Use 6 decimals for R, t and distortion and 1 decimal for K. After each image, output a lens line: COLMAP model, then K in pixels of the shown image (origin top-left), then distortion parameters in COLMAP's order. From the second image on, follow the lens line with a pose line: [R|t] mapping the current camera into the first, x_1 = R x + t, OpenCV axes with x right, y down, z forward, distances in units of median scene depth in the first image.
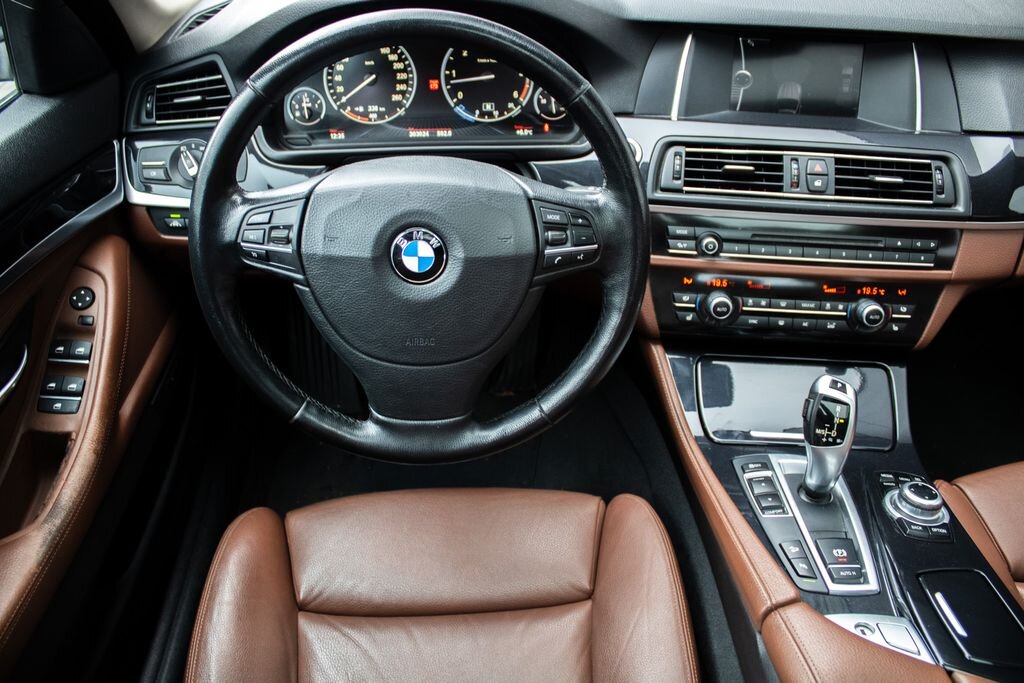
lens RADIAL K [[845.8, 0, 515.0], [0, 845.8, 338.4], [0, 0, 1]] dist [-0.154321, 0.118957]
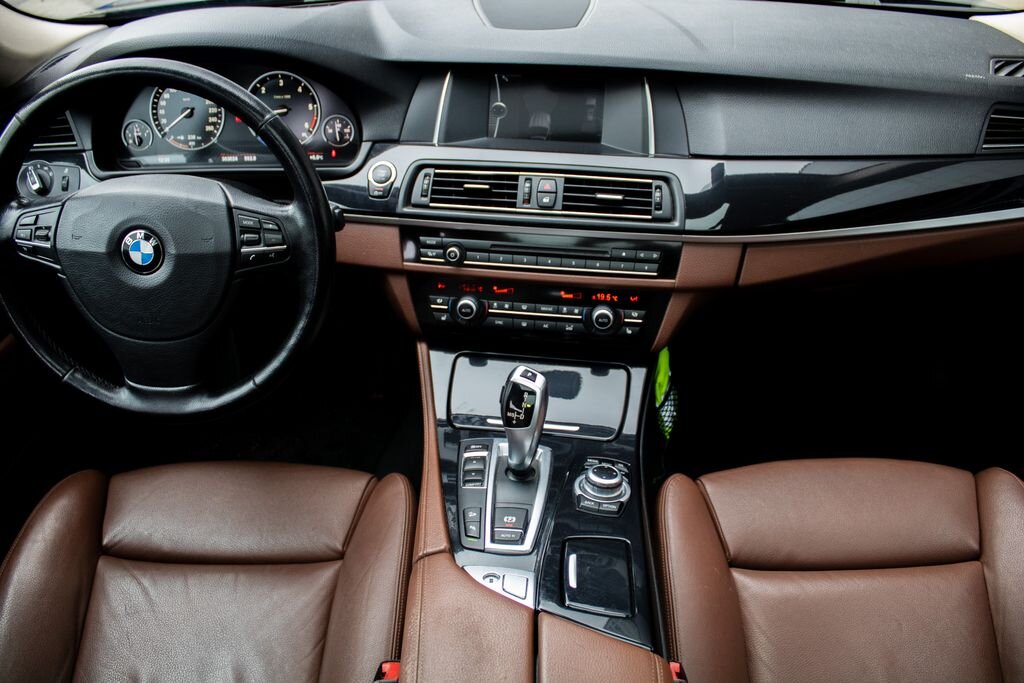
lens RADIAL K [[845.8, 0, 510.4], [0, 845.8, 337.0], [0, 0, 1]] dist [-0.154321, 0.118957]
pose [[0.997457, 0.026927, -0.065992, 0.400051], [-0.029760, 0.998661, -0.042322, 0.049971], [0.064764, 0.044178, 0.996922, -0.144387]]
